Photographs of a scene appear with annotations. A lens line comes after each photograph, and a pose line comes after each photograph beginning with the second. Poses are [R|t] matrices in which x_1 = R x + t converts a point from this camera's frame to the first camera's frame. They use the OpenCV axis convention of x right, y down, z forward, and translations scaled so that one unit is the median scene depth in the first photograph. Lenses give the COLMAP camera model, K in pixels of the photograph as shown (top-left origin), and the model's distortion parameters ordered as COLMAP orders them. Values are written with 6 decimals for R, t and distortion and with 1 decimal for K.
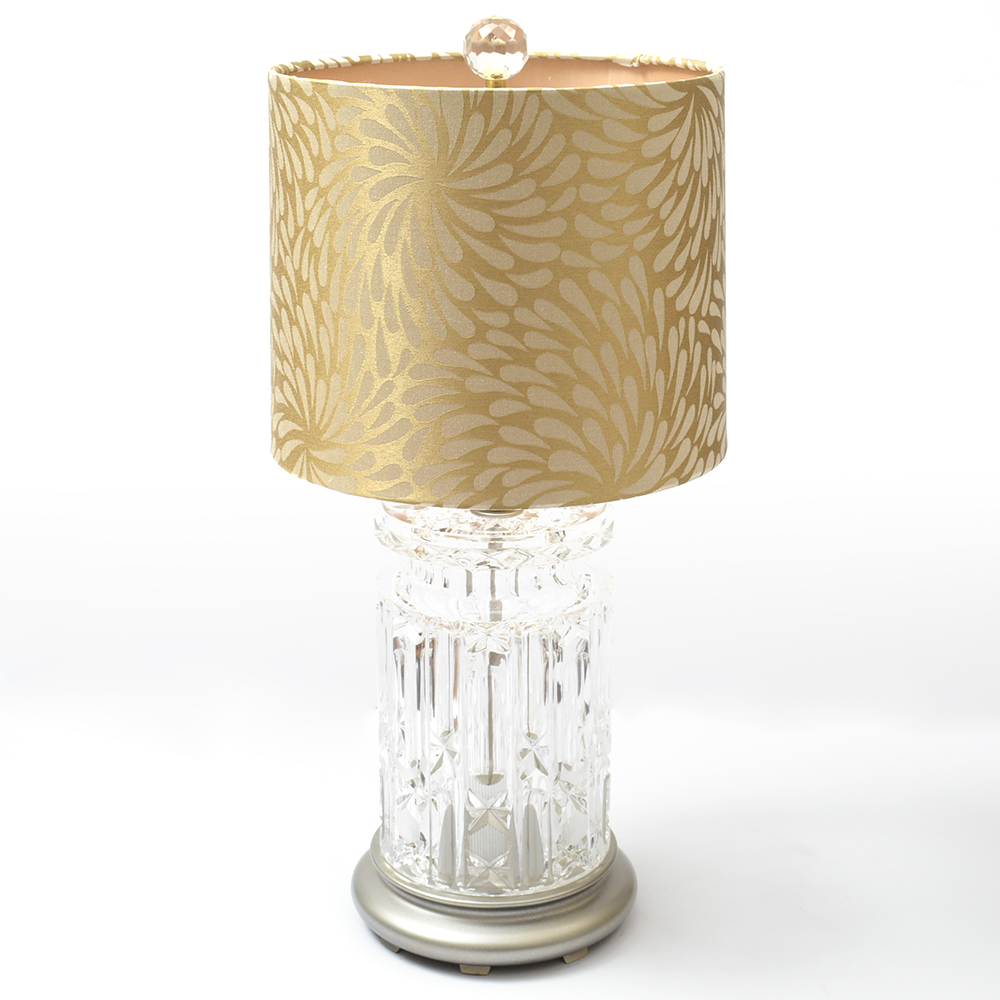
lens RADIAL K [[2092.2, 0, 500.0], [0, 2092.2, 500.0], [0, 0, 1]] dist [-0.024819, -0.070938]
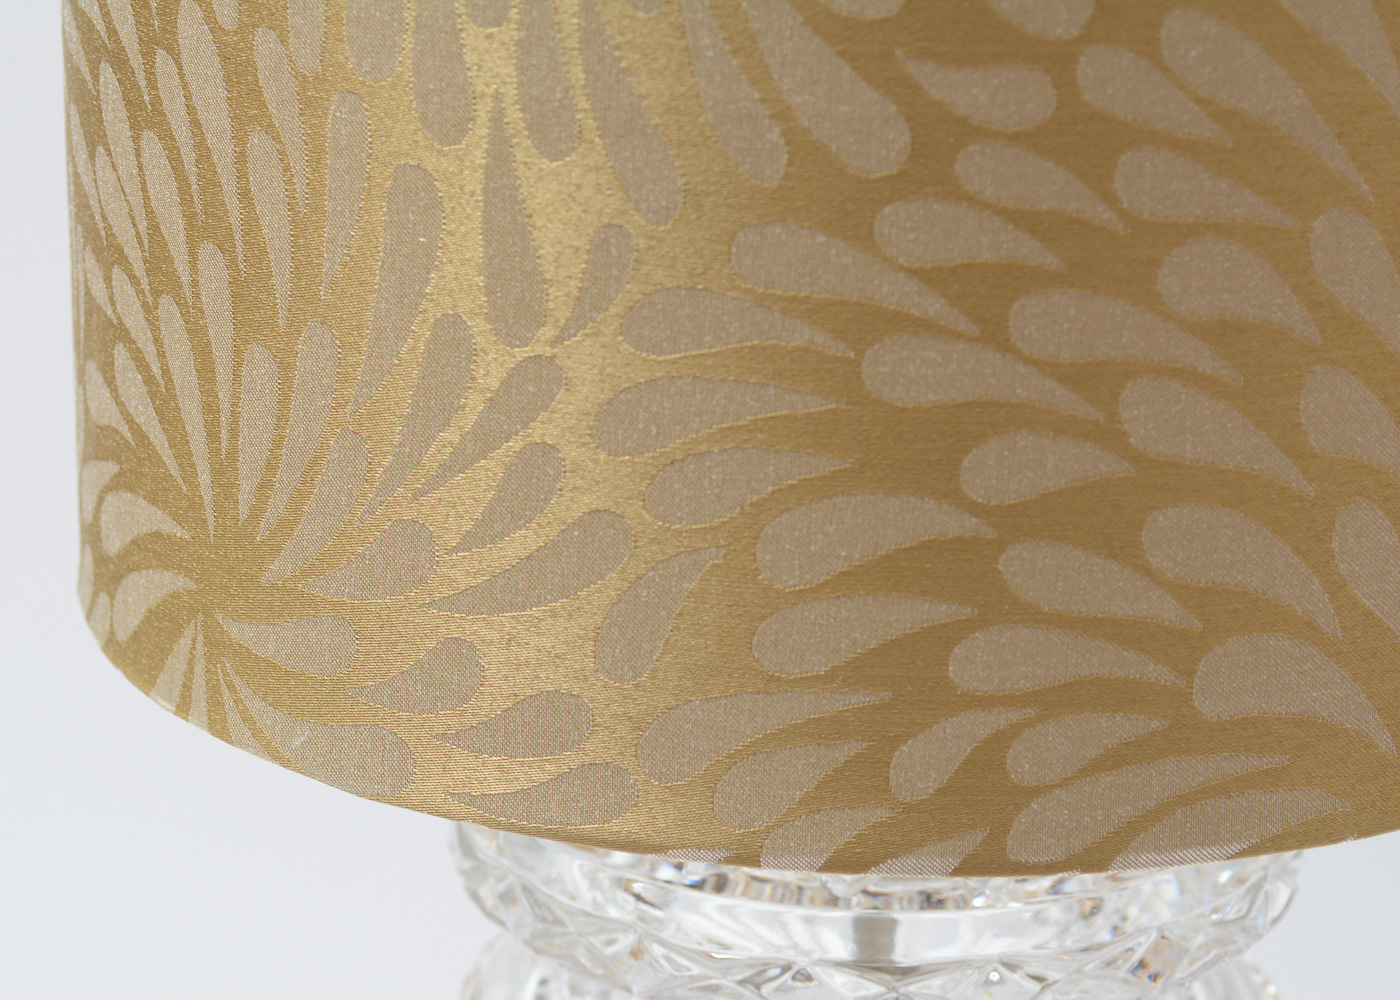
lens RADIAL K [[3440.4, 0, 700.0], [0, 3440.4, 500.0], [0, 0, 1]] dist [0.030994, 0.068509]
pose [[0.999321, -0.010716, 0.035239, -0.048688], [0.009909, 0.999686, 0.022995, -0.049535], [-0.035474, -0.022631, 0.999114, 0.603482]]
